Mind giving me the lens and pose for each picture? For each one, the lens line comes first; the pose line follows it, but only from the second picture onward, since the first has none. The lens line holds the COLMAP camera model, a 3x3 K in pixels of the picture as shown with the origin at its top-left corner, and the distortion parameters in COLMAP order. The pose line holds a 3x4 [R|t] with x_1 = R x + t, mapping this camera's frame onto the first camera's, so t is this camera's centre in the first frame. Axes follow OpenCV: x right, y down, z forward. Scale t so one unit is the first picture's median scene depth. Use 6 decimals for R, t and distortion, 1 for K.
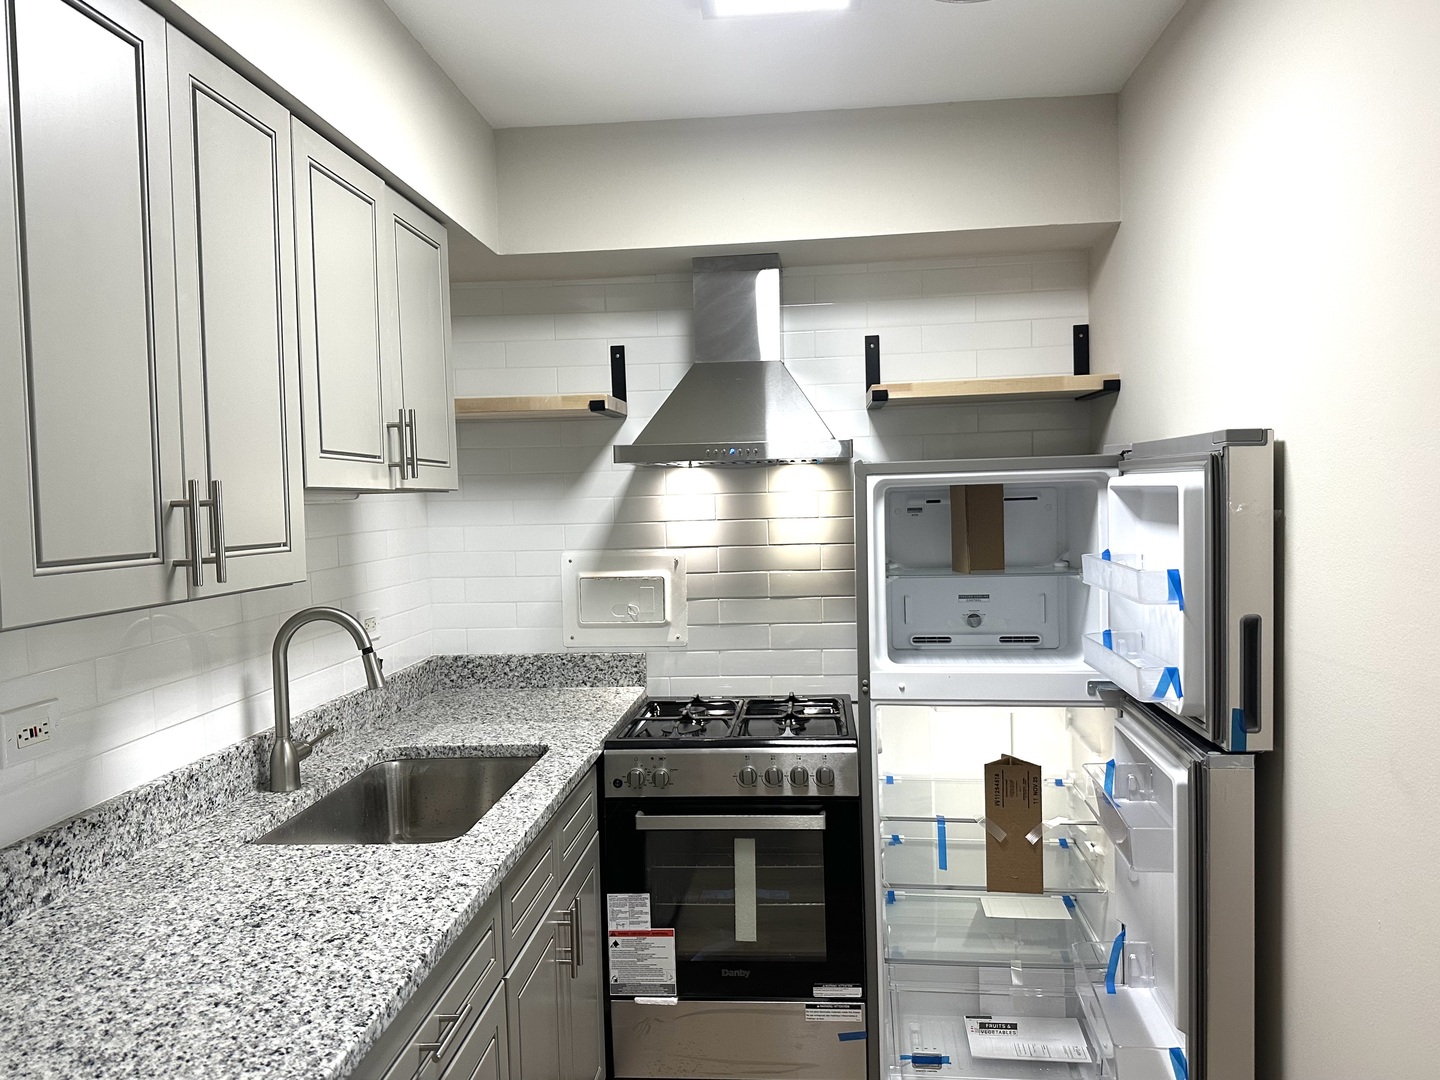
lens RADIAL K [[1052.7, 0, 720.0], [0, 1052.7, 540.0], [0, 0, 1]] dist [0.004468, -0.000999]
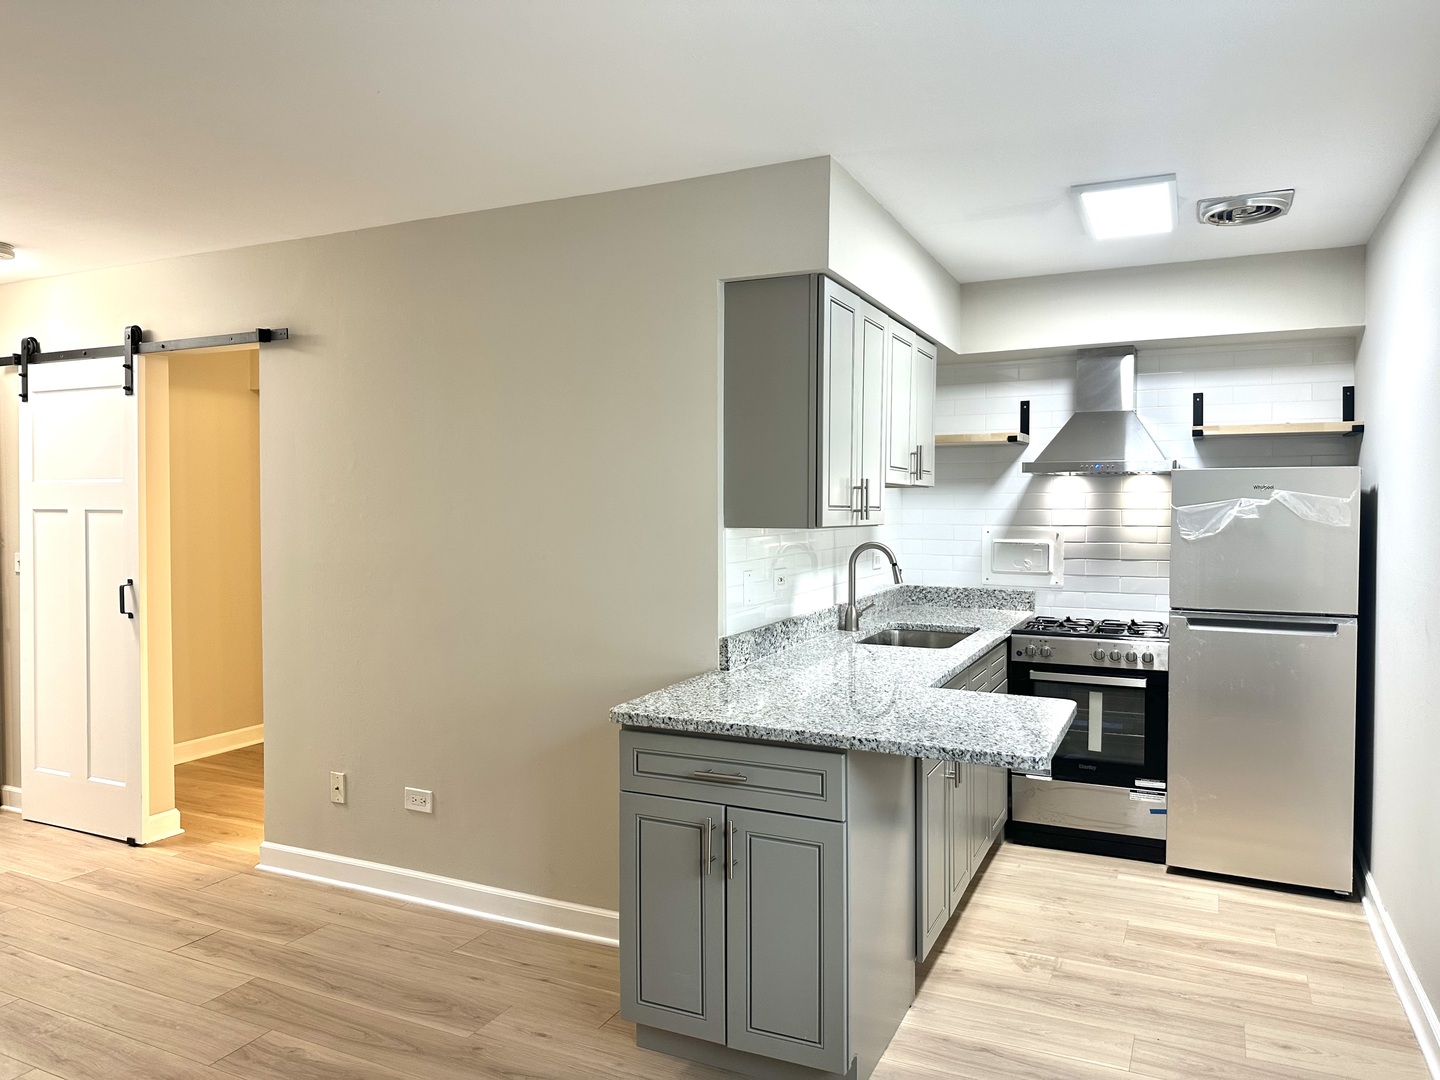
lens RADIAL K [[997.6, 0, 710.9], [0, 997.6, 535.2], [0, 0, 1]] dist [0.087322, -0.131631]
pose [[0.934149, 0.037709, -0.354886, 0.010457], [-0.039941, 0.999201, 0.001037, 0.047594], [0.354642, 0.013206, 0.934909, -0.718441]]
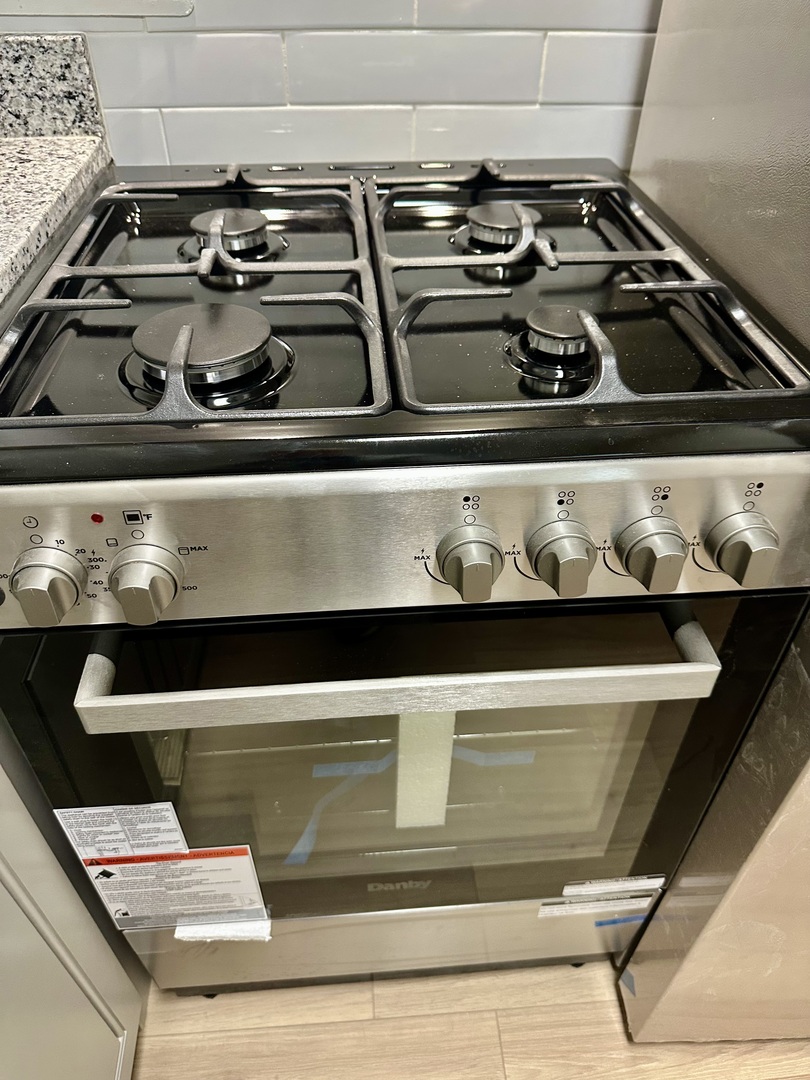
lens RADIAL K [[789.5, 0, 387.6], [0, 789.5, 536.0], [0, 0, 1]] dist [0.004468, -0.000999]
pose [[0.987578, -0.088844, 0.129601, -0.018014], [-0.010993, 0.783719, 0.621019, 0.082993], [-0.156745, -0.614729, 0.773007, 0.768166]]
